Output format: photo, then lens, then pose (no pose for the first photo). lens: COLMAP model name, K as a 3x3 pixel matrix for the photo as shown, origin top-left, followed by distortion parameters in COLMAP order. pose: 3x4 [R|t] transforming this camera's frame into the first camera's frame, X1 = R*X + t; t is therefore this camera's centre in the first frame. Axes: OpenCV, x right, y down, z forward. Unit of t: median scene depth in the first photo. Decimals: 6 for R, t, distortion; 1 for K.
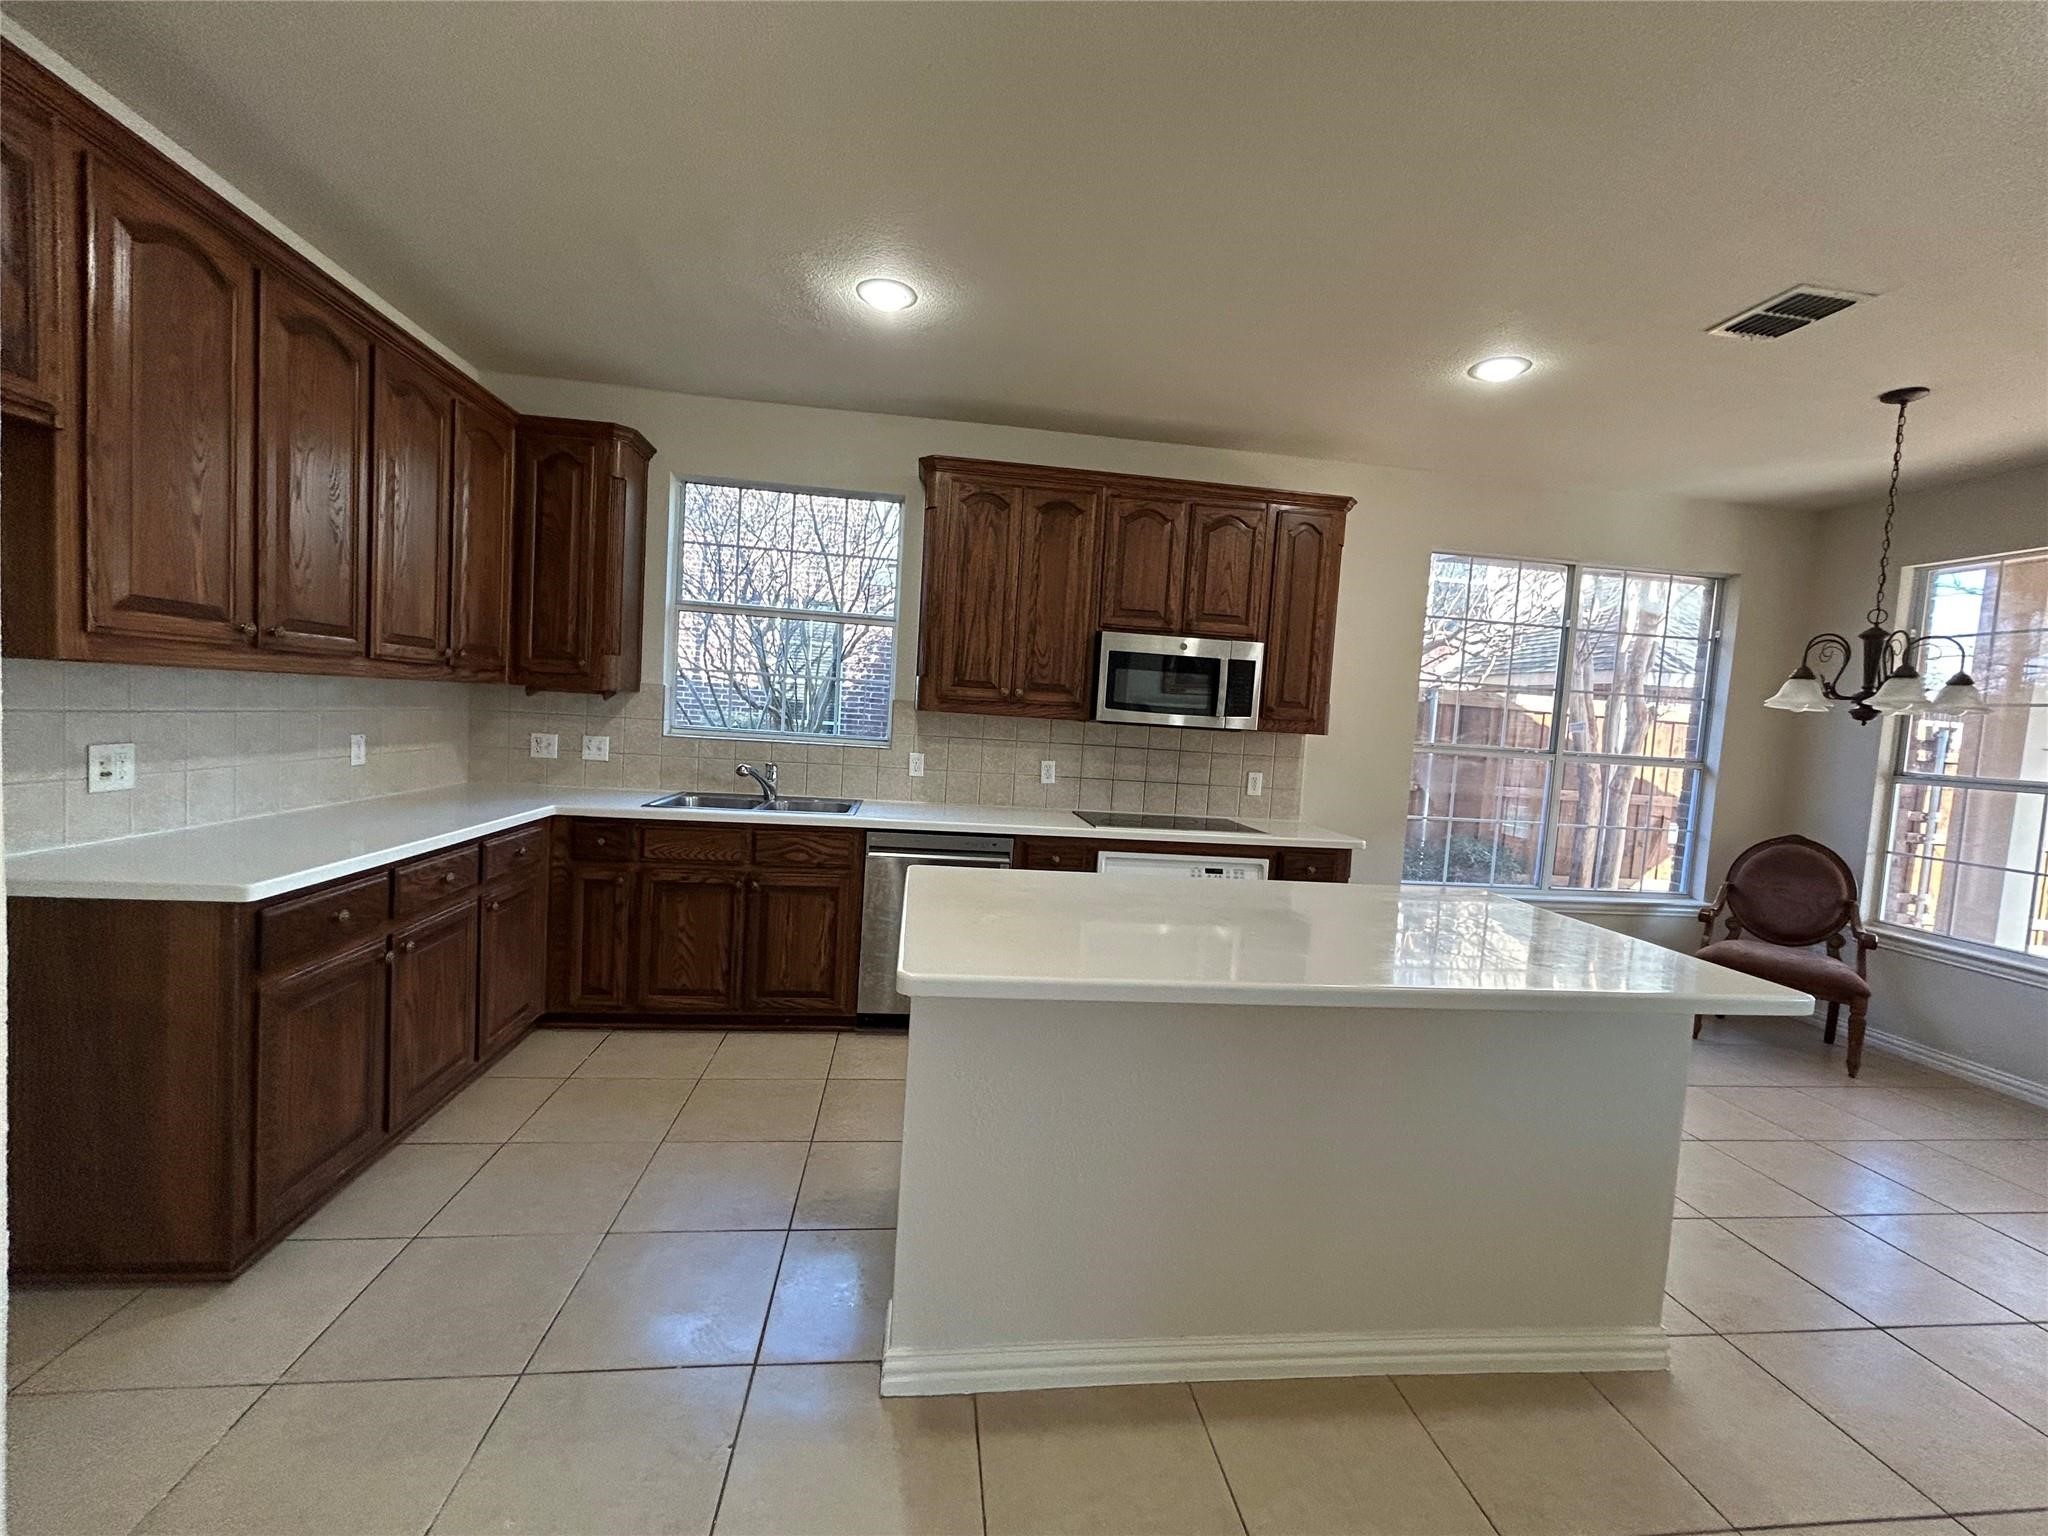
lens RADIAL K [[825.9, 0, 1018.8], [0, 825.9, 763.3], [0, 0, 1]] dist [-0.001313, 0.000121]
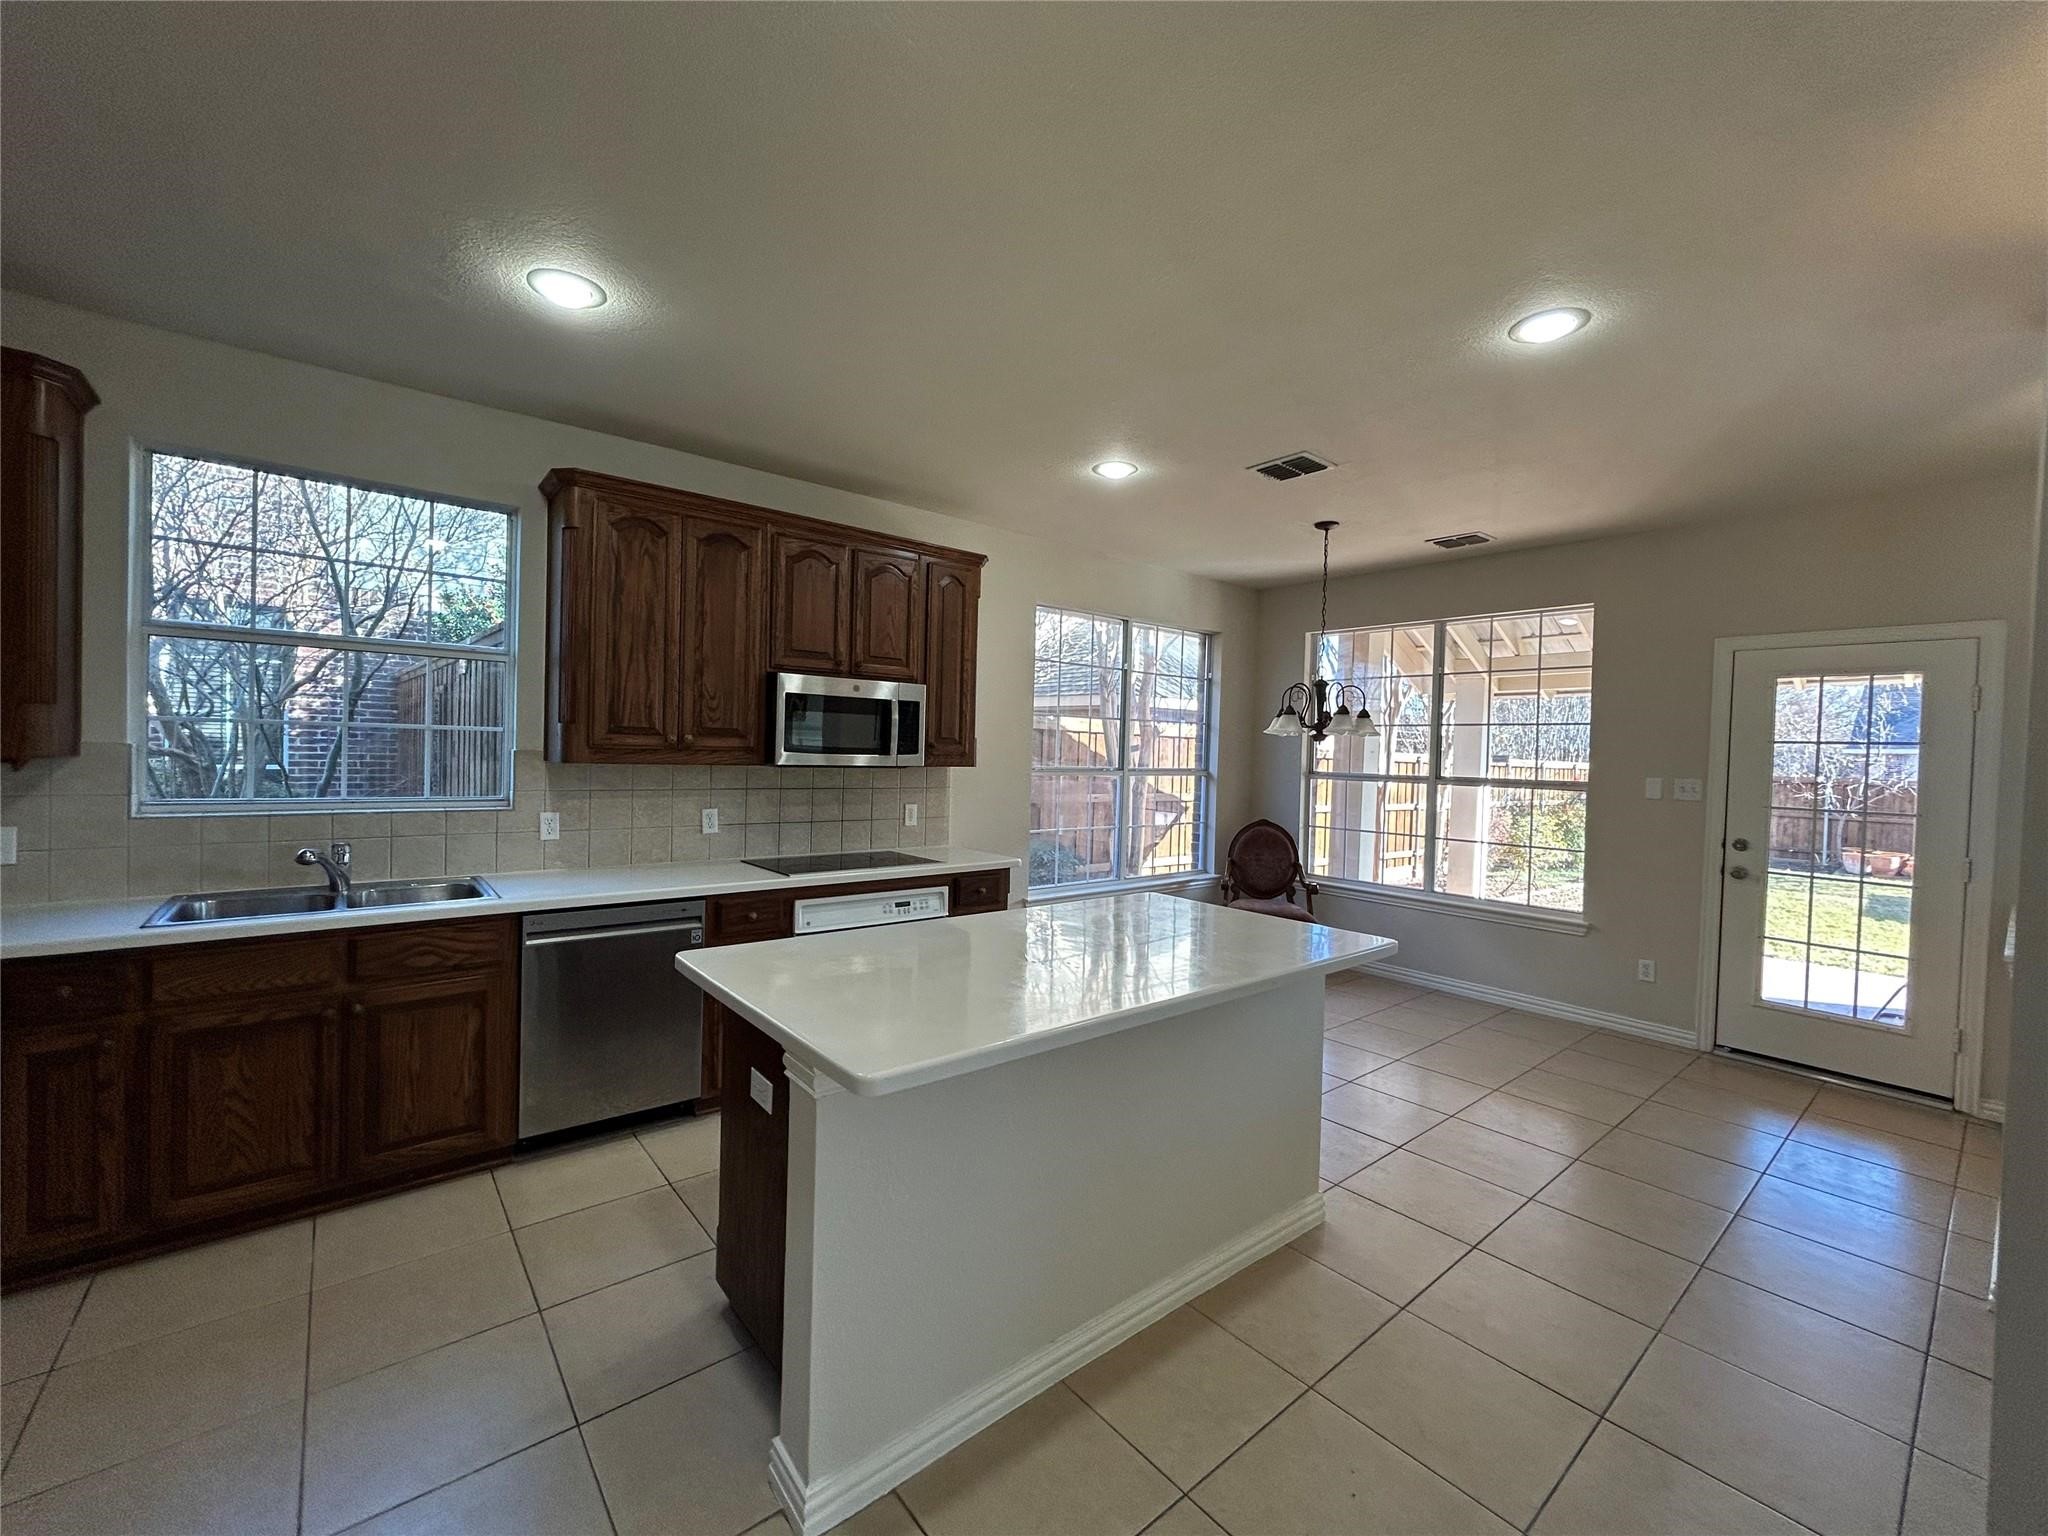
lens RADIAL K [[824.8, 0, 1025.3], [0, 824.8, 764.9], [0, 0, 1]] dist [-0.001678, 0.000202]
pose [[0.843608, -0.049798, 0.534645, -0.171010], [0.059186, 0.998247, -0.000409, -0.033541], [-0.533688, 0.031988, 0.845077, 0.029531]]
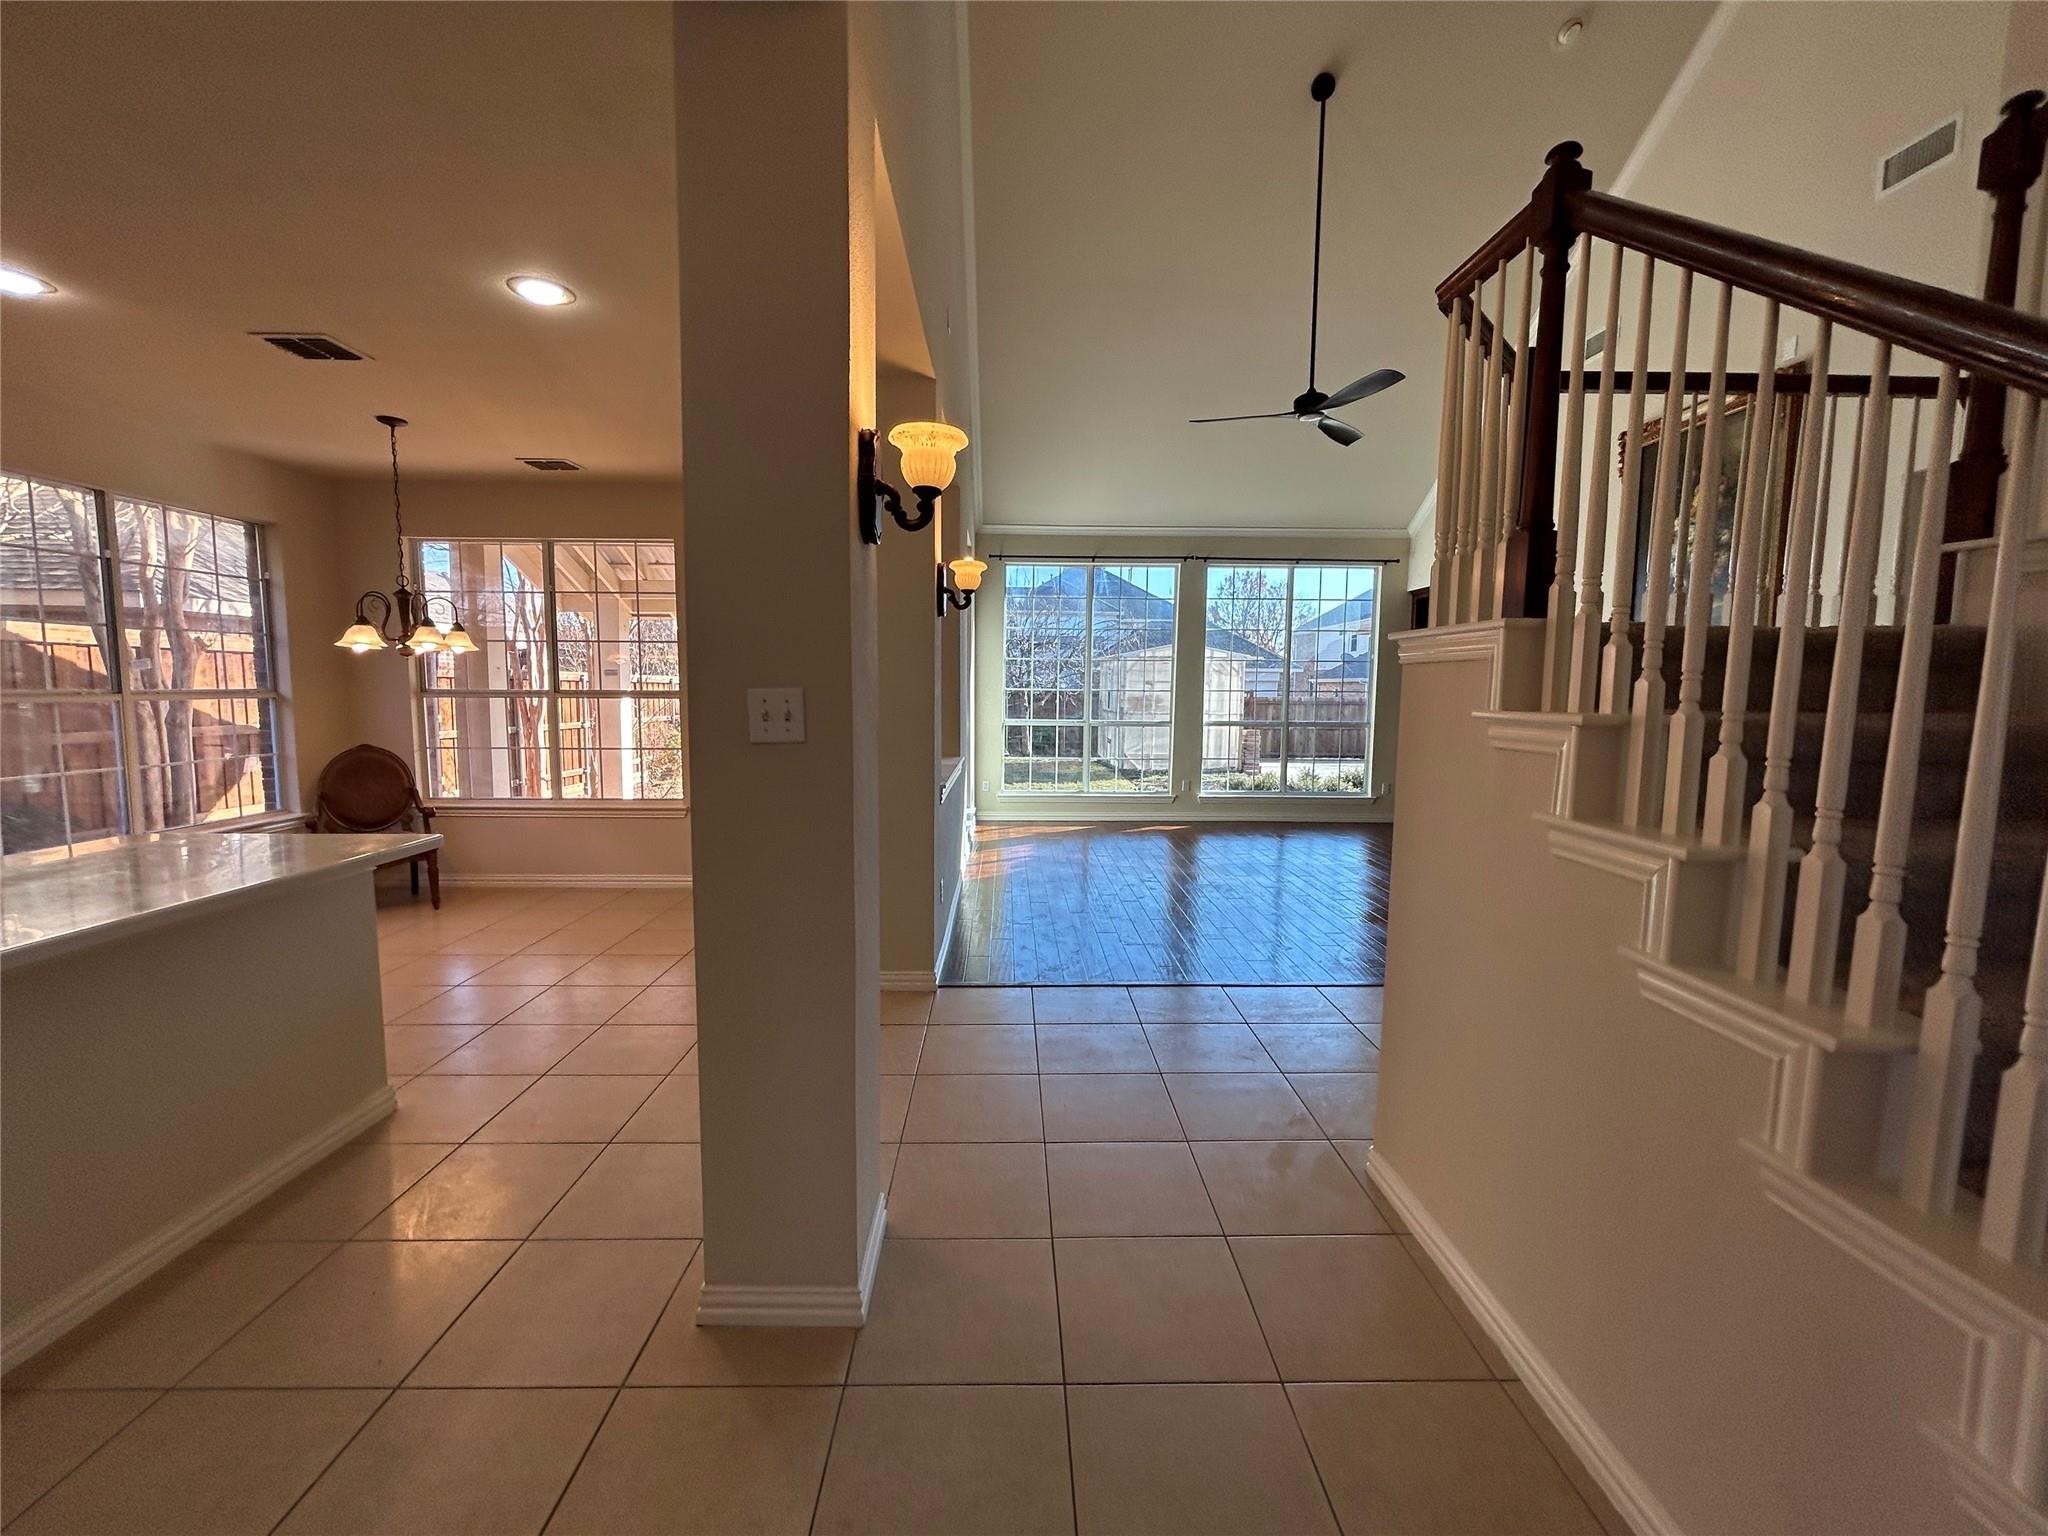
lens RADIAL K [[825.9, 0, 1018.8], [0, 825.9, 763.3], [0, 0, 1]] dist [-0.001313, 0.000121]
pose [[0.102966, -0.156204, 0.982343, -0.222270], [0.058755, 0.986823, 0.150758, -0.017908], [-0.992948, 0.042194, 0.110787, -0.145858]]
